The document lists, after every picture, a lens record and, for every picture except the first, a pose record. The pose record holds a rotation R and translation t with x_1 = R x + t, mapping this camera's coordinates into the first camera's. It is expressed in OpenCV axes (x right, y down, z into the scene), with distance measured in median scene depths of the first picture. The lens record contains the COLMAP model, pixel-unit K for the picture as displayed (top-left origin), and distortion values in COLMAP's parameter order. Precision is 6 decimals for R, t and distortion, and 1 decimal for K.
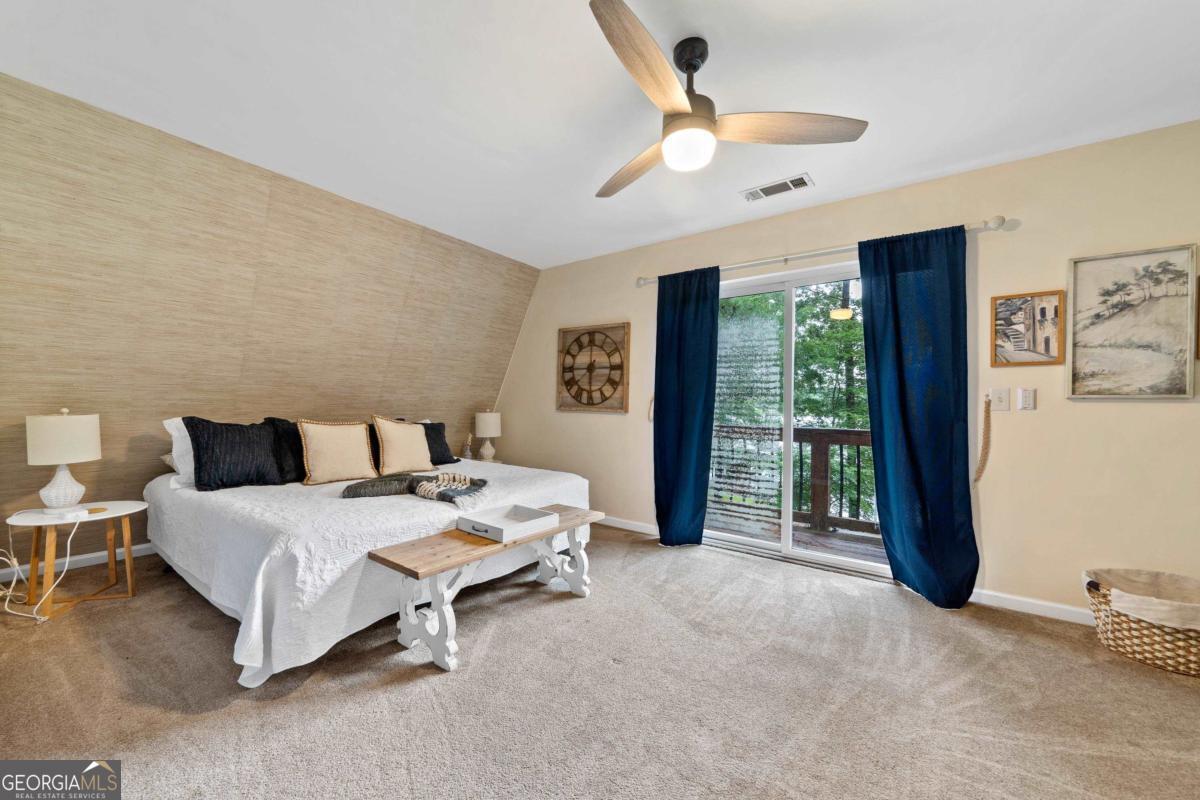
lens RADIAL K [[447.7, 0, 594.4], [0, 447.7, 401.8], [0, 0, 1]] dist [-0.000640, -0.000136]
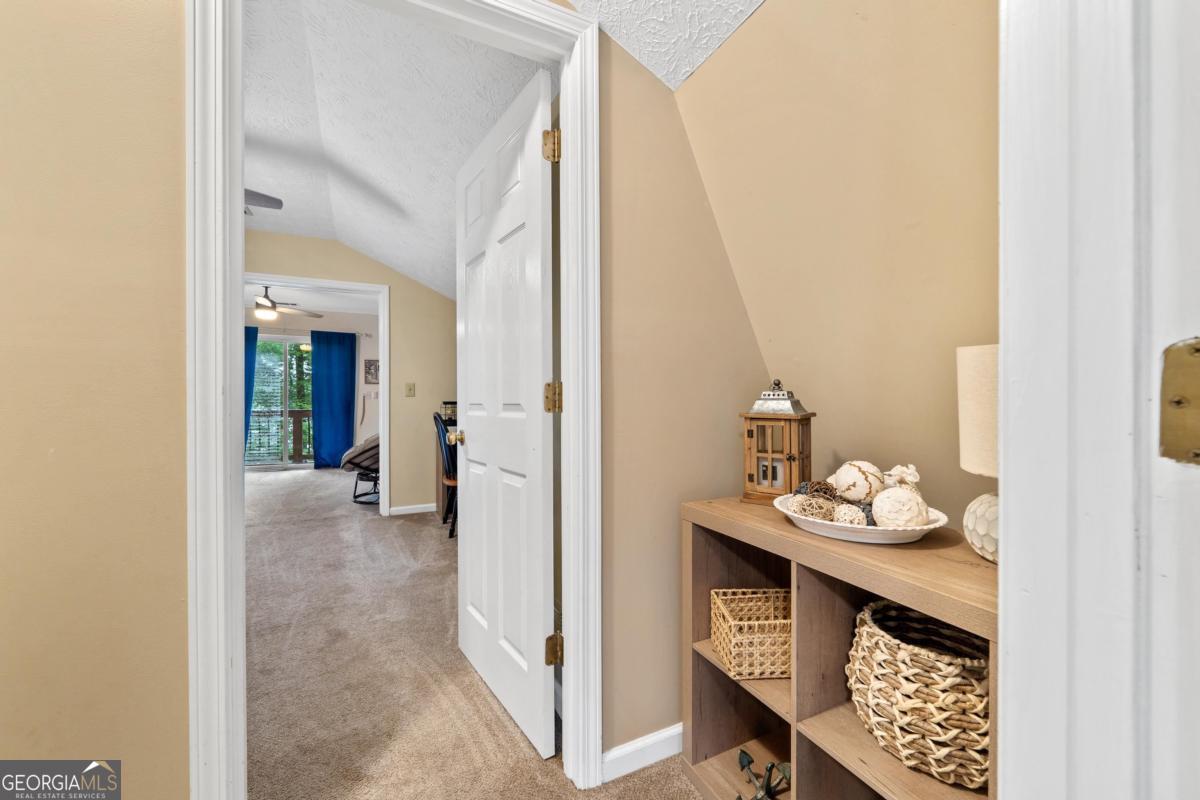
lens RADIAL K [[447.7, 0, 593.0], [0, 447.7, 395.5], [0, 0, 1]] dist [-0.000640, -0.000136]
pose [[0.449009, -0.017701, 0.893352, -0.736887], [0.011289, 0.999836, 0.014138, -0.019529], [-0.893456, 0.003737, 0.449136, -1.149241]]
